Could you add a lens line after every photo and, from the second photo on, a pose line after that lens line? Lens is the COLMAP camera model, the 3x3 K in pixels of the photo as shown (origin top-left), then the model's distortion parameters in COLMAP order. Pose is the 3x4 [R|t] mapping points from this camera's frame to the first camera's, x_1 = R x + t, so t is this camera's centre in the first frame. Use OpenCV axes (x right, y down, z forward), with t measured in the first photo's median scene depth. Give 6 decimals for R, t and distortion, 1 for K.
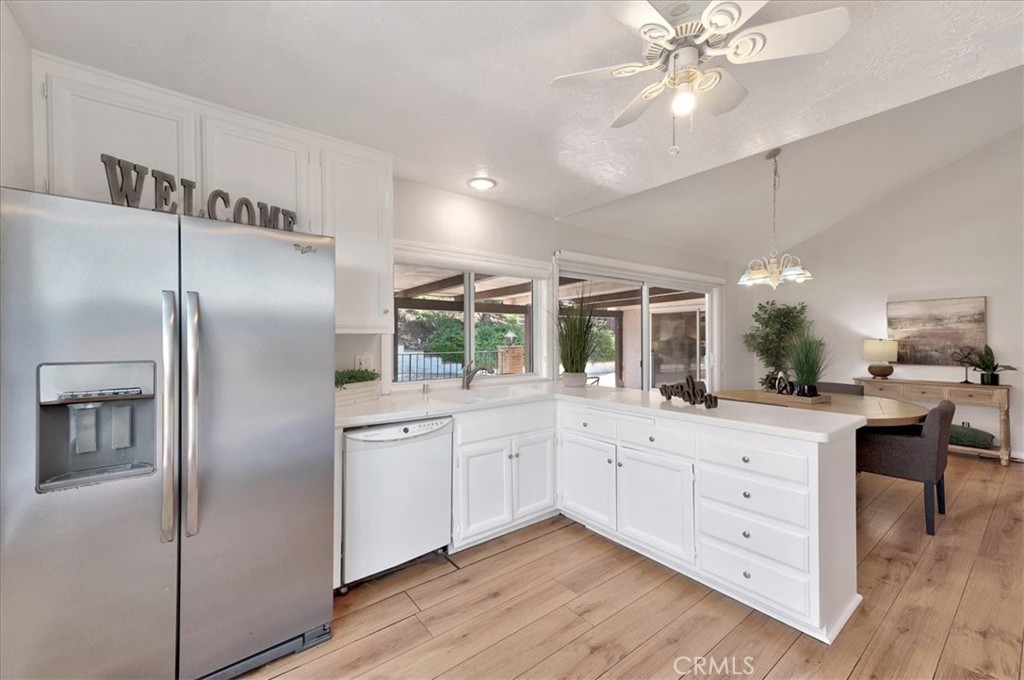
lens RADIAL K [[401.7, 0, 509.6], [0, 401.7, 336.4], [0, 0, 1]] dist [0.020641, -0.000385]
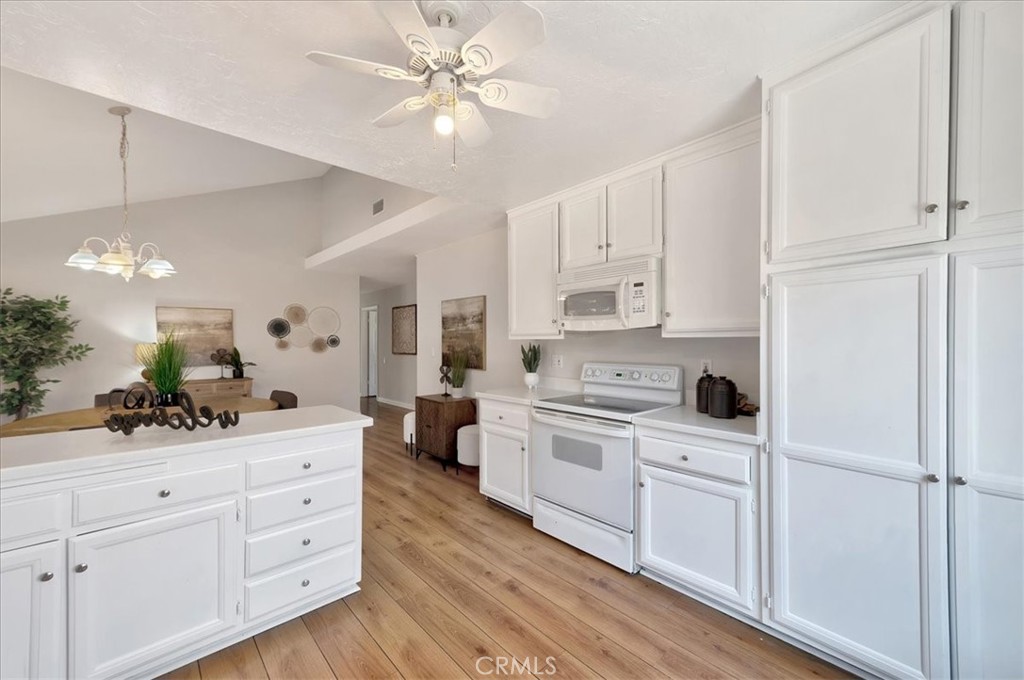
lens RADIAL K [[410.2, 0, 511.0], [0, 410.2, 342.8], [0, 0, 1]] dist [0.002176, 0.000262]
pose [[-0.087736, 0.000293, 0.996144, -0.193323], [-0.004873, 0.999988, -0.000723, 0.003440], [-0.996132, -0.004917, -0.087733, 0.261877]]
